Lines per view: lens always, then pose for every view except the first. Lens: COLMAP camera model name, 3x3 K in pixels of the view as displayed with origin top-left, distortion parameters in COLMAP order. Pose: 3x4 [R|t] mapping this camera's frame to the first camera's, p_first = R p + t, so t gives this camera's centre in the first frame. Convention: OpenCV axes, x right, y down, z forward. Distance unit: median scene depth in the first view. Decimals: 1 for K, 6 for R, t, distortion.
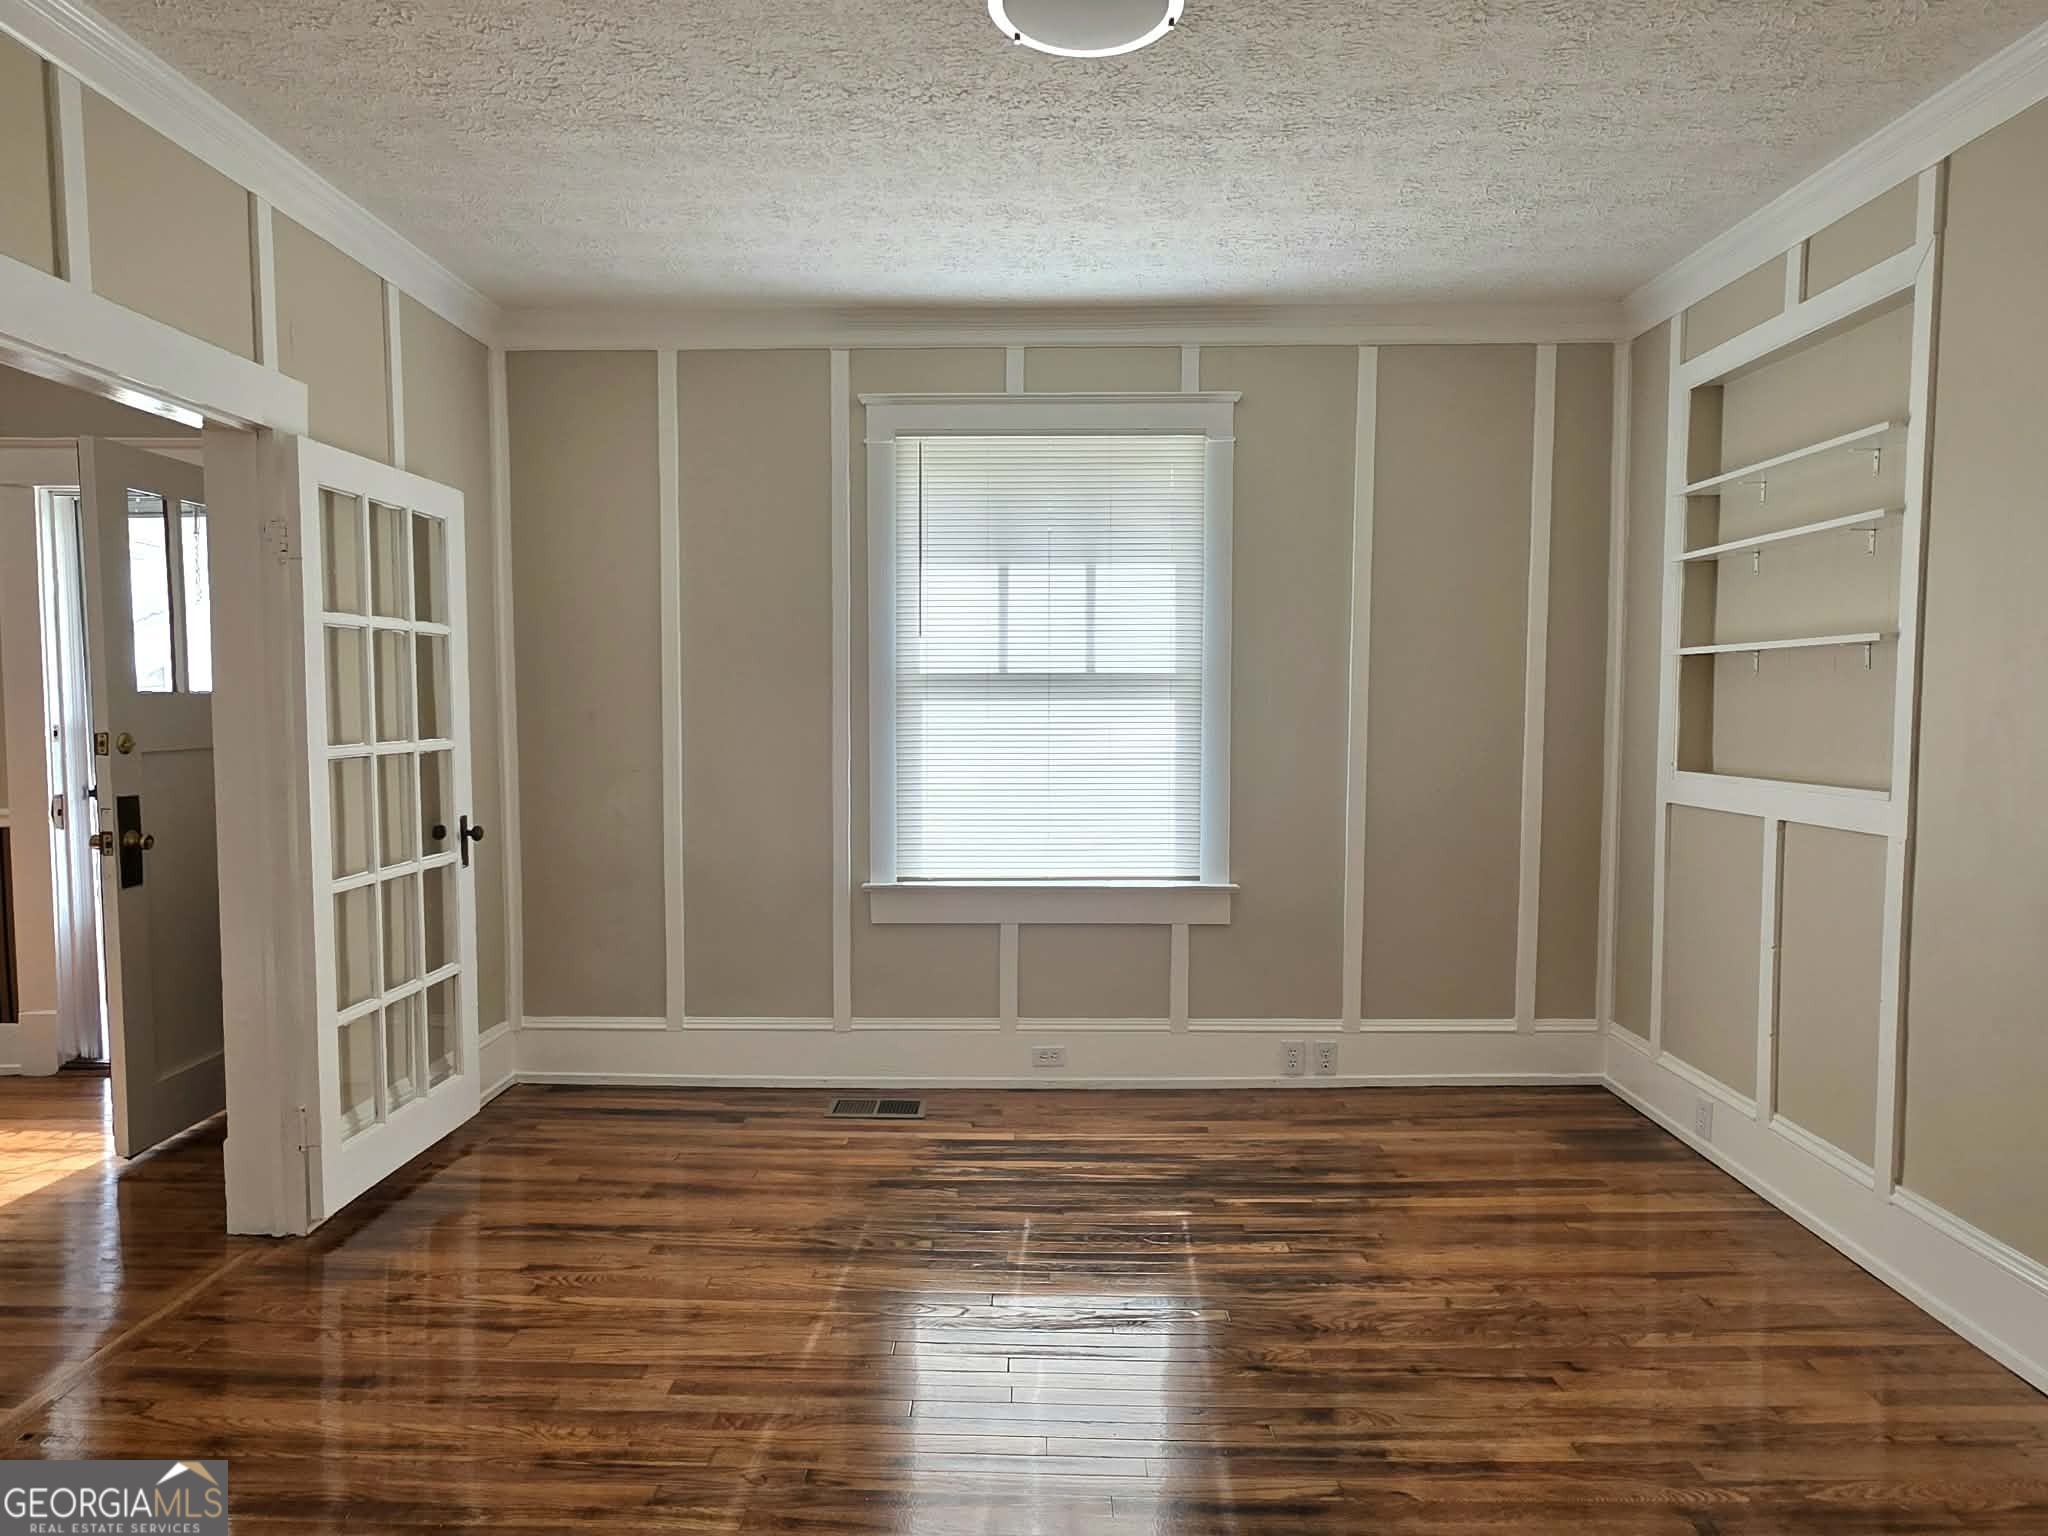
lens RADIAL K [[1244.1, 0, 1009.6], [0, 1244.1, 776.1], [0, 0, 1]] dist [0.005500, -0.001017]
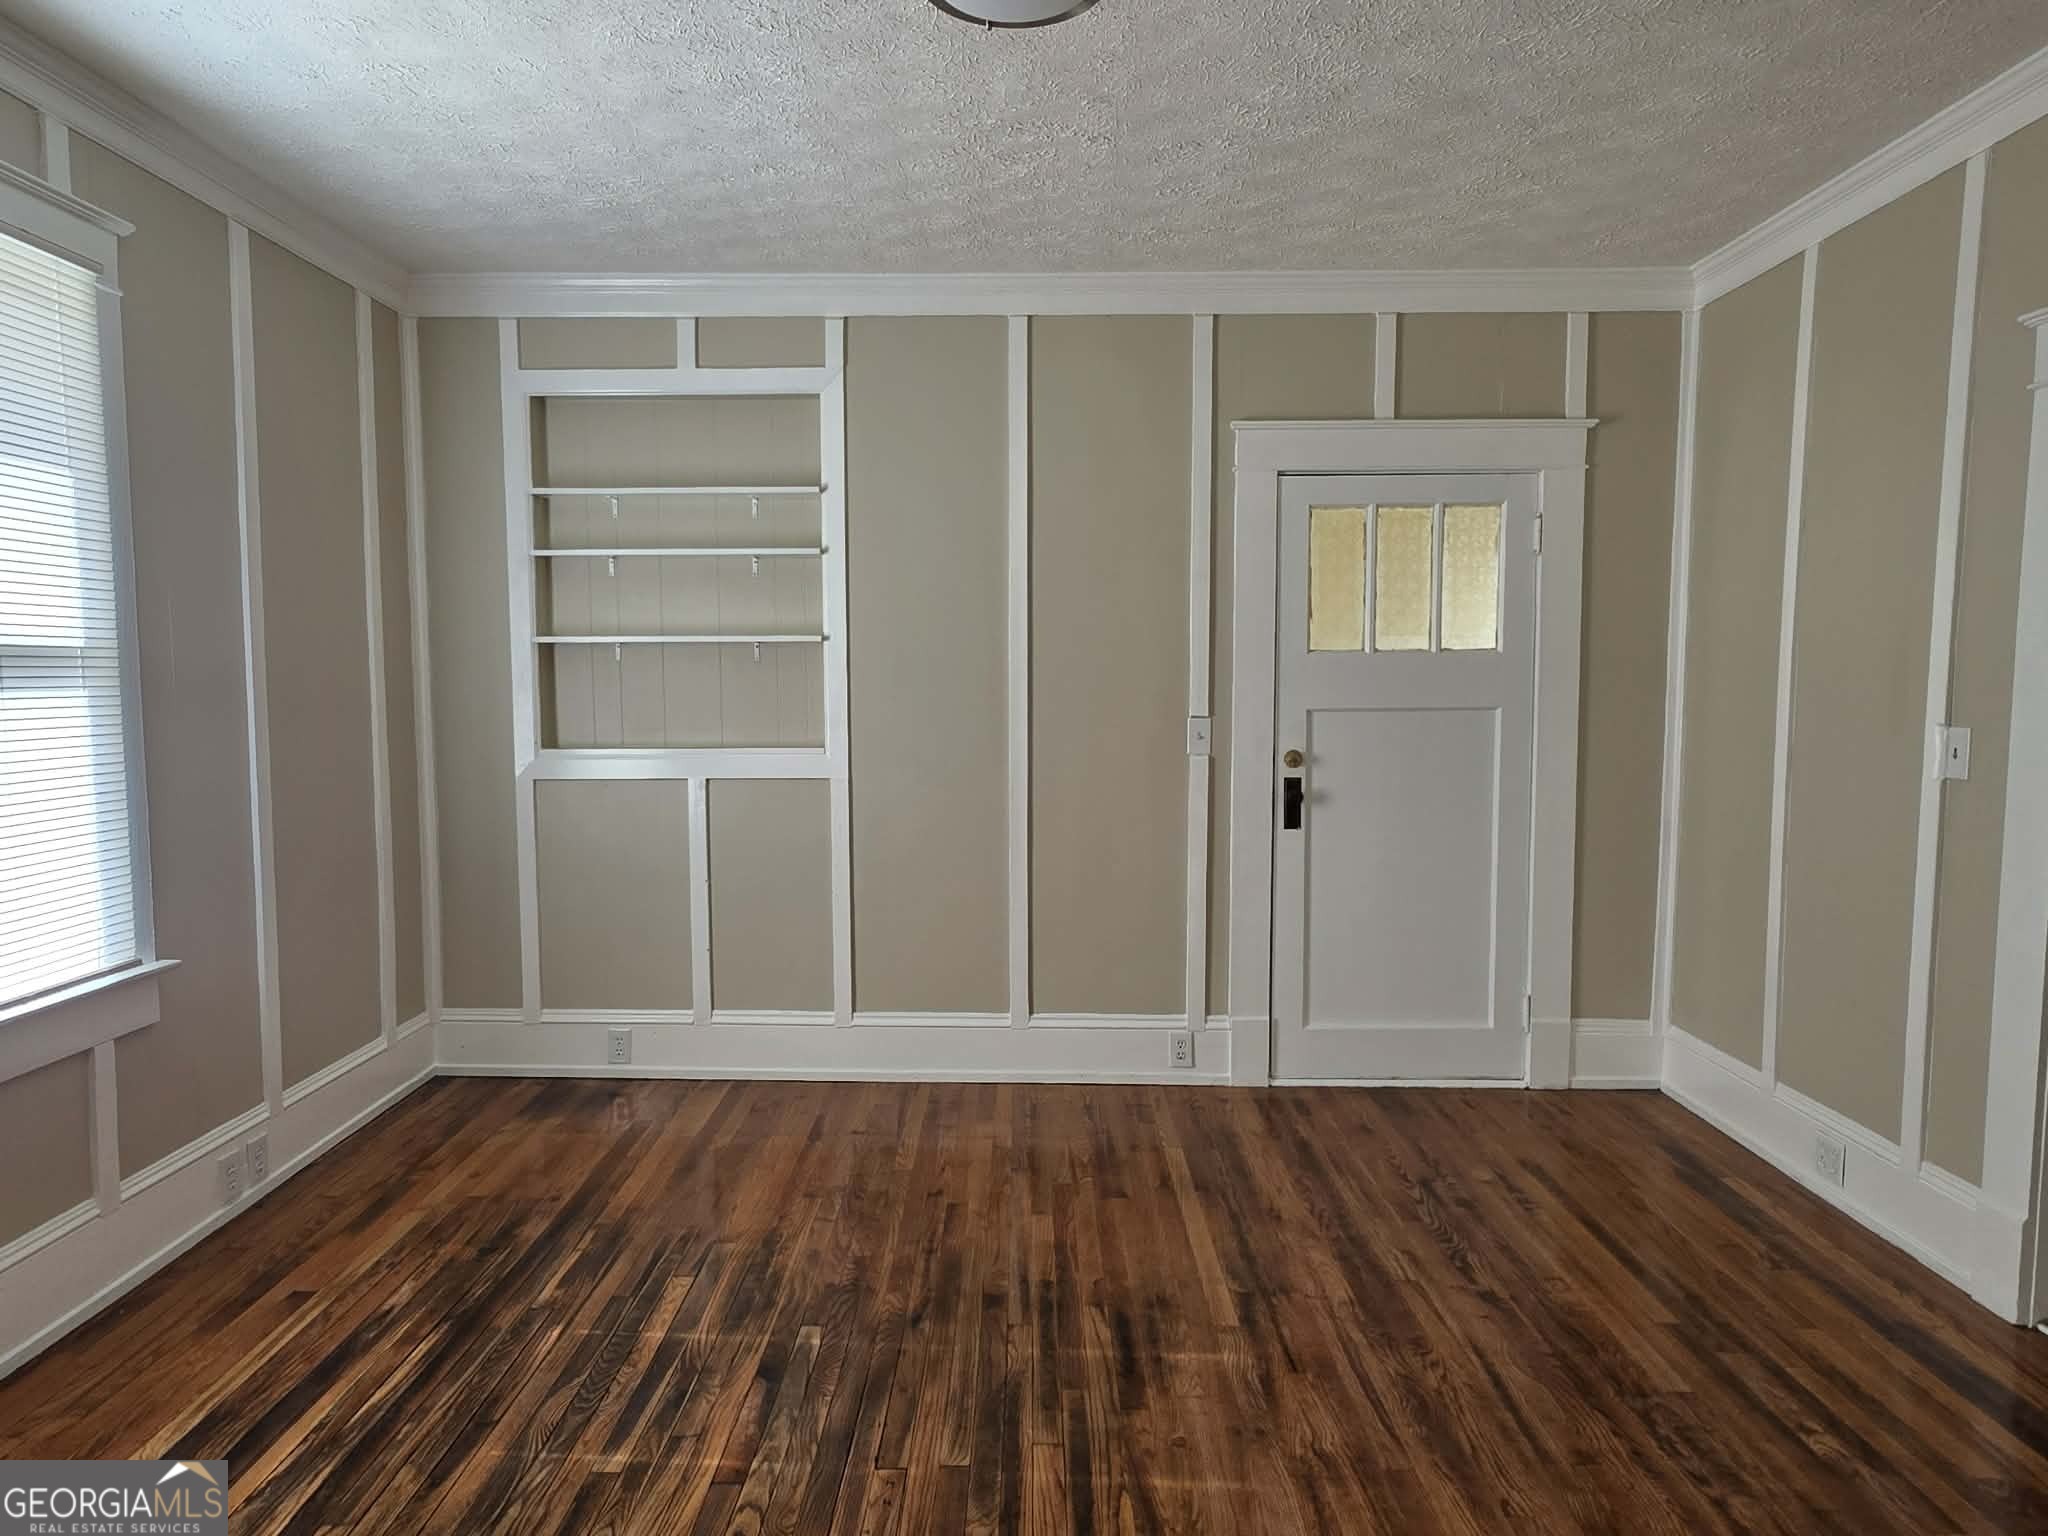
lens RADIAL K [[1244.1, 0, 1009.6], [0, 1244.1, 776.1], [0, 0, 1]] dist [0.005500, -0.001017]
pose [[0.003617, -0.082394, 0.996593, -0.612067], [0.064387, 0.994551, 0.081991, -0.049096], [-0.997918, 0.063871, 0.008903, 0.661357]]
